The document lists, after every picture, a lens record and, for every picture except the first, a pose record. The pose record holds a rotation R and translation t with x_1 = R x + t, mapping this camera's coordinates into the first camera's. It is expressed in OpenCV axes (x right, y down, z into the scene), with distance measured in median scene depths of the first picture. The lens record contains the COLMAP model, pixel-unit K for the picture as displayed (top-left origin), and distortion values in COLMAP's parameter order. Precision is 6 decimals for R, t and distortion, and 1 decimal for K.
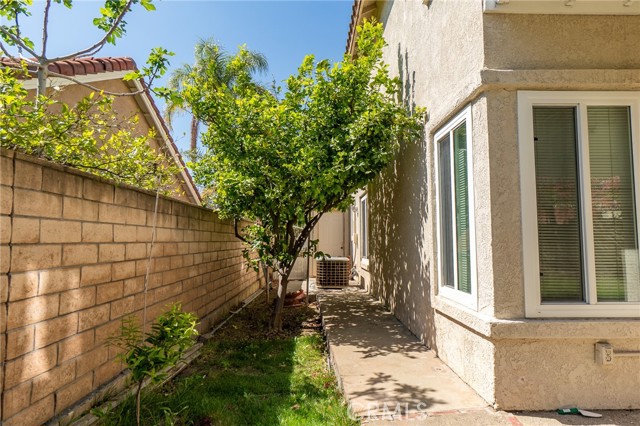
lens RADIAL K [[392.7, 0, 320.0], [0, 392.7, 213.0], [0, 0, 1]] dist [-0.000334, 0.000047]
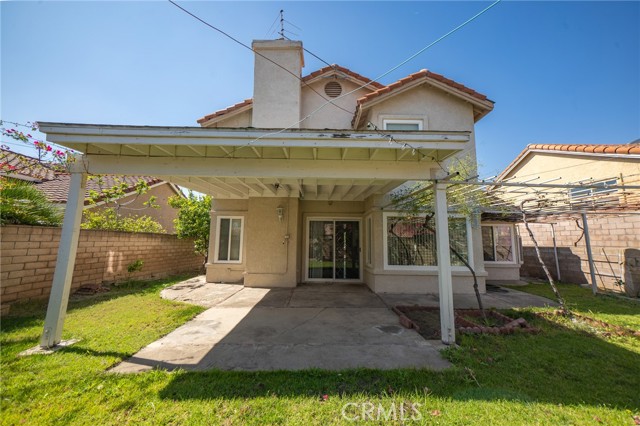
lens RADIAL K [[242.1, 0, 321.4], [0, 242.1, 212.1], [0, 0, 1]] dist [-0.019465, 0.024441]
pose [[0.999884, 0.014382, -0.005020, 1.053980], [-0.014657, 0.998090, -0.060019, -0.114843], [0.004148, 0.060086, 0.998185, -1.136480]]
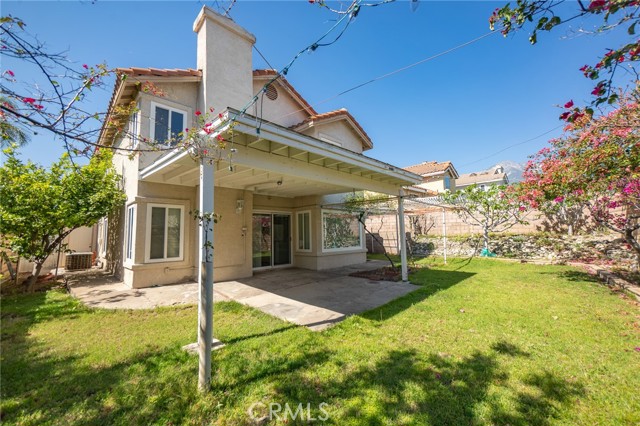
lens RADIAL K [[251.1, 0, 322.2], [0, 251.1, 210.7], [0, 0, 1]] dist [-0.014988, 0.020350]
pose [[0.714506, 0.053370, 0.697590, 0.019269], [-0.027602, 0.998460, -0.048117, -0.098462], [-0.699084, 0.015125, 0.714879, -1.108348]]
